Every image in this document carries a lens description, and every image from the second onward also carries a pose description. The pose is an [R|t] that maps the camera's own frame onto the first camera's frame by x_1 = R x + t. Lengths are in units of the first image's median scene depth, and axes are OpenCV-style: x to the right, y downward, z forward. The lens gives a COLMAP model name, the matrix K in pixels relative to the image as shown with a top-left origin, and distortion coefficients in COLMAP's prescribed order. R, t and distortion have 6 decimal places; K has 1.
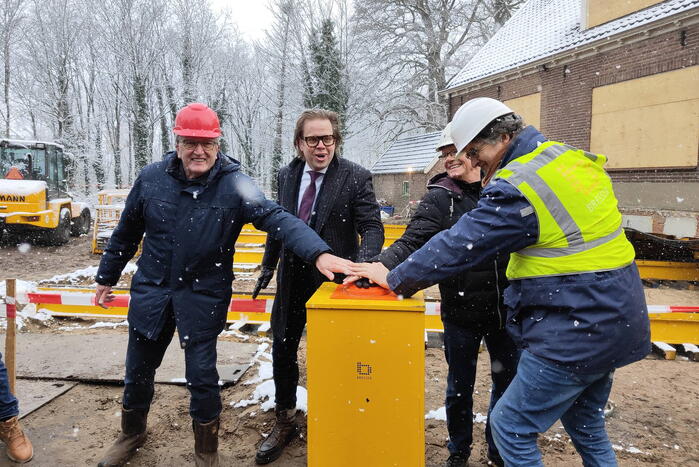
lens RADIAL K [[490.8, 0, 341.5], [0, 490.8, 212.1], [0, 0, 1]] dist [0.023363, -0.013701]
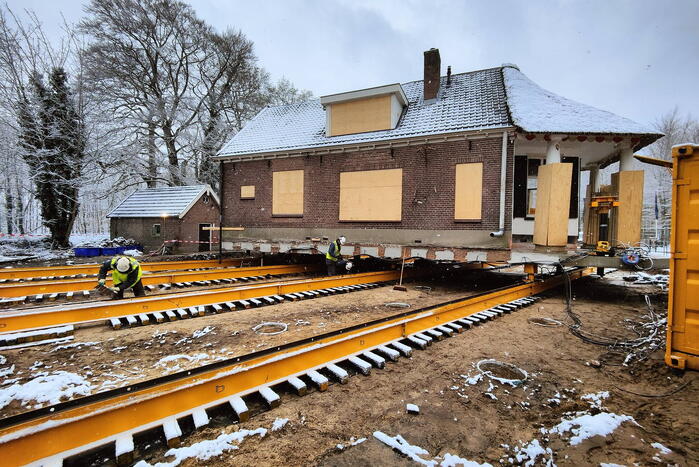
lens RADIAL K [[317.8, 0, 349.5], [0, 317.8, 234.6], [0, 0, 1]] dist [0.017087, -0.002563]
pose [[0.690551, -0.004534, 0.723269, -0.125061], [0.028594, 0.999370, -0.021036, -0.007515], [-0.722718, 0.035208, 0.690246, 0.118834]]
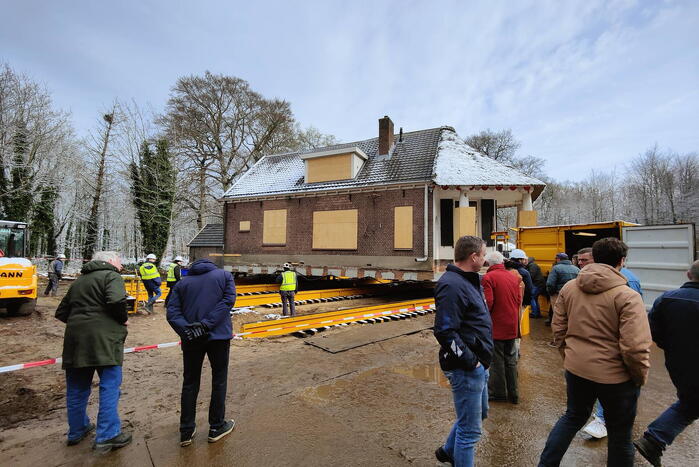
lens RADIAL K [[317.8, 0, 351.7], [0, 317.8, 236.2], [0, 0, 1]] dist [0.017087, -0.002563]
pose [[0.714469, 0.038620, 0.698601, -0.171267], [0.031220, 0.995721, -0.086974, -0.007241], [-0.698971, 0.083950, 0.710206, -0.051026]]
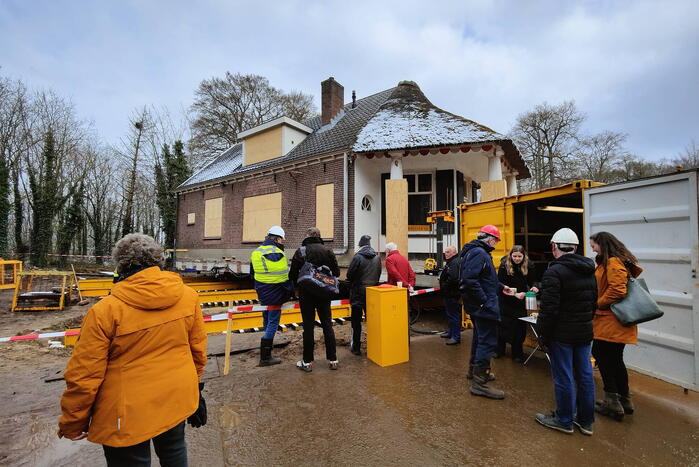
lens RADIAL K [[317.8, 0, 347.3], [0, 317.8, 235.5], [0, 0, 1]] dist [0.017087, -0.002563]
pose [[0.847217, 0.025245, 0.530647, 0.102400], [0.029234, 0.995141, -0.094016, 0.006990], [-0.530442, 0.095164, 0.842363, -0.101006]]
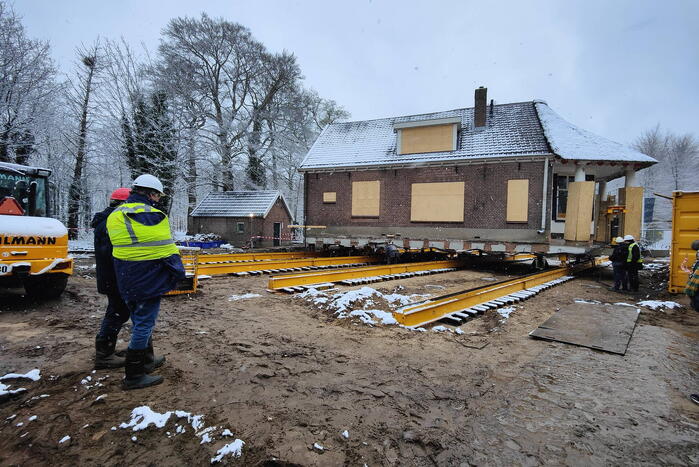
lens RADIAL K [[333.8, 0, 351.5], [0, 333.8, 235.0], [0, 0, 1]] dist [0.060338, -0.002346]
pose [[0.634288, -0.010194, 0.773030, -0.394290], [0.025934, 0.999631, -0.008098, -0.010118], [-0.772662, 0.025184, 0.634318, 0.140224]]
